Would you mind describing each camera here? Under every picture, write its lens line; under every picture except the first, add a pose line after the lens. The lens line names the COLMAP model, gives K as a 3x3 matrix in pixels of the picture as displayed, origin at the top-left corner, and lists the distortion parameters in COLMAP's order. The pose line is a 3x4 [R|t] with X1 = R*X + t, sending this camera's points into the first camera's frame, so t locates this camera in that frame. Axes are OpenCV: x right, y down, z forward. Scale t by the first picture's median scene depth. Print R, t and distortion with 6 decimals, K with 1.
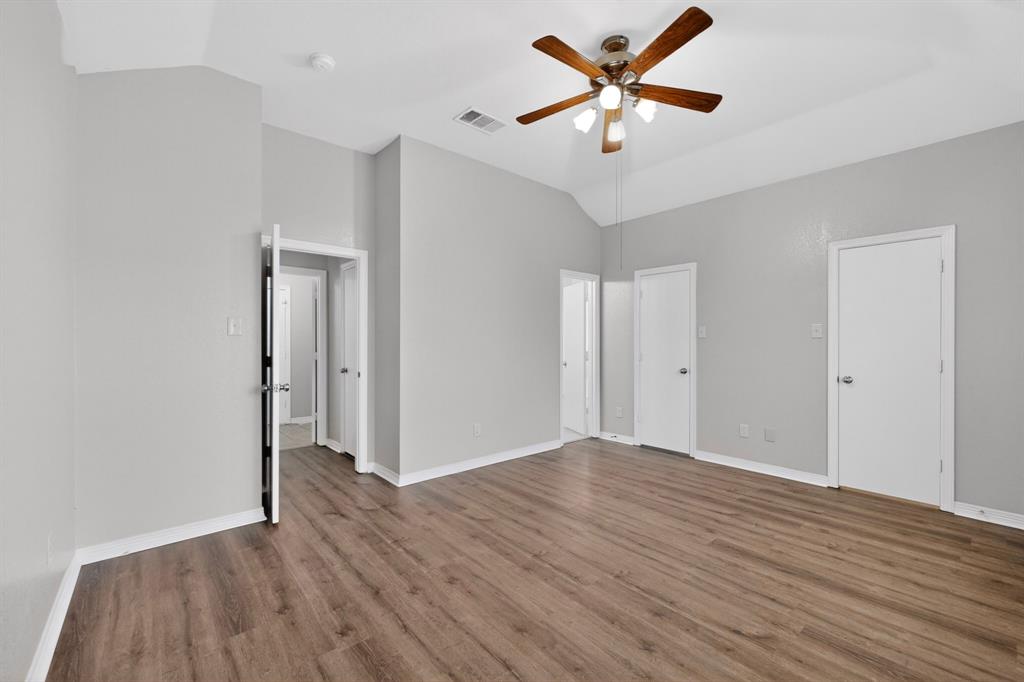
lens RADIAL K [[448.4, 0, 512.0], [0, 448.4, 341.0], [0, 0, 1]] dist [0.002626, 0.000387]
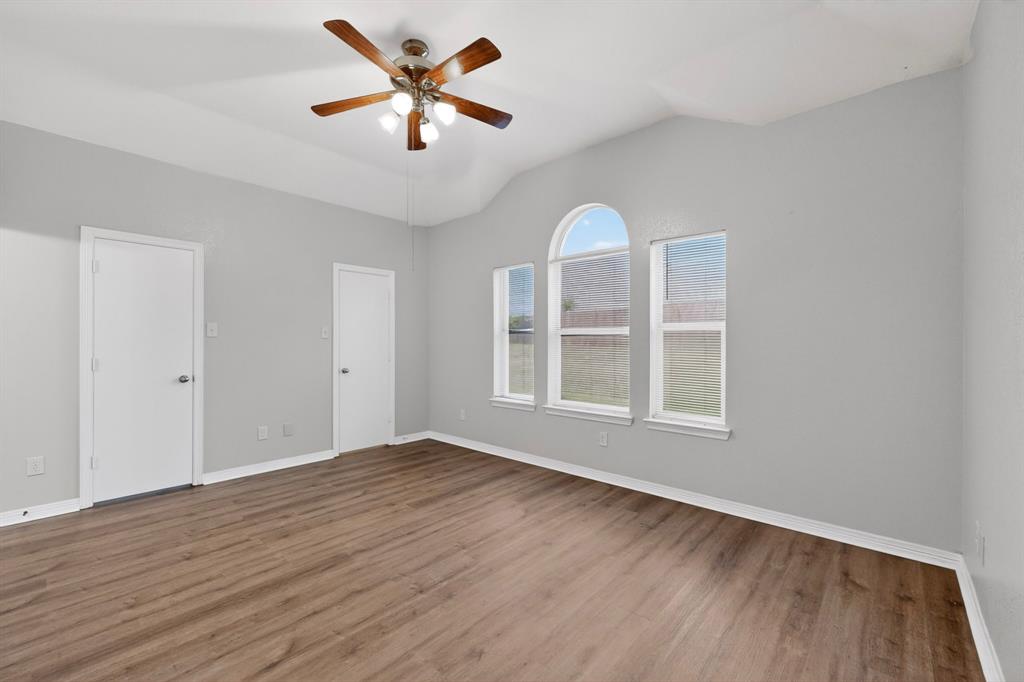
lens RADIAL K [[448.4, 0, 512.0], [0, 448.4, 341.0], [0, 0, 1]] dist [0.002626, 0.000387]
pose [[-0.185552, 0.002521, 0.982631, -0.639103], [-0.001636, 0.999995, -0.002875, 0.003328], [-0.982633, -0.002141, -0.185547, 0.772350]]
